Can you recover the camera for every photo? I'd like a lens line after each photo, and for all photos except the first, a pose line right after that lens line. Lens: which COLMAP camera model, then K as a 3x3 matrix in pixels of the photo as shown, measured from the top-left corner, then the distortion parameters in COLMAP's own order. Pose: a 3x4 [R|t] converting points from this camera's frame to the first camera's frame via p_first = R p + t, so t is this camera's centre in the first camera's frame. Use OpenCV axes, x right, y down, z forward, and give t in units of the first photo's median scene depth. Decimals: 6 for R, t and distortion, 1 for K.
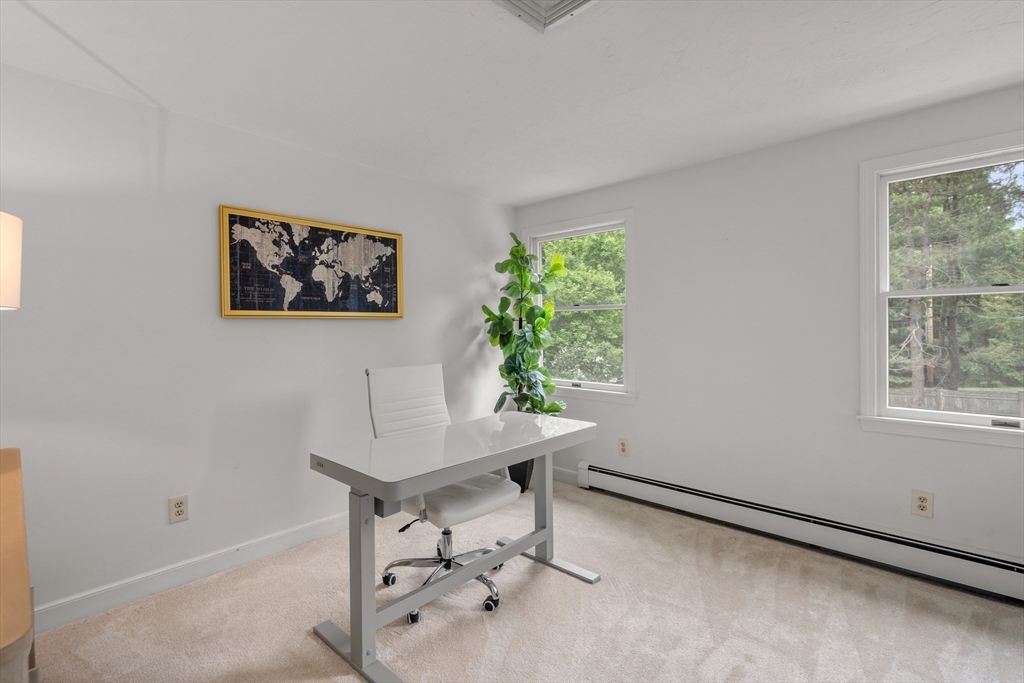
lens RADIAL K [[468.6, 0, 516.4], [0, 468.6, 333.5], [0, 0, 1]] dist [-0.004170, 0.002268]
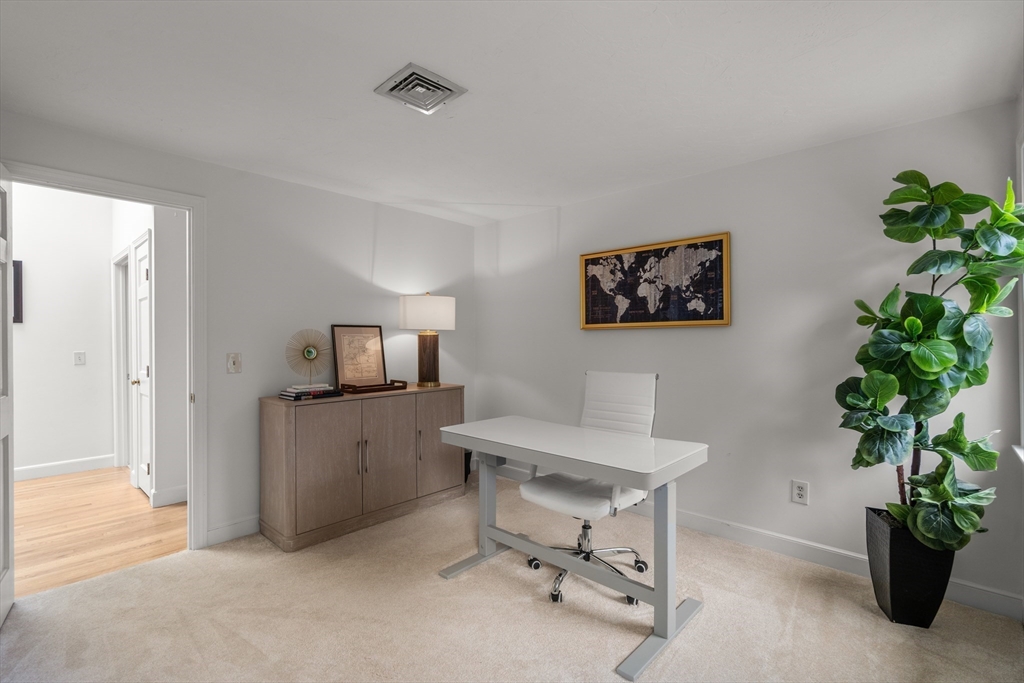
lens RADIAL K [[468.6, 0, 516.4], [0, 468.6, 342.5], [0, 0, 1]] dist [-0.004170, 0.002268]
pose [[0.005530, 0.030379, -0.999523, 0.747276], [0.007212, 0.999511, 0.030419, -0.034130], [0.999959, -0.007377, 0.005308, 0.665732]]
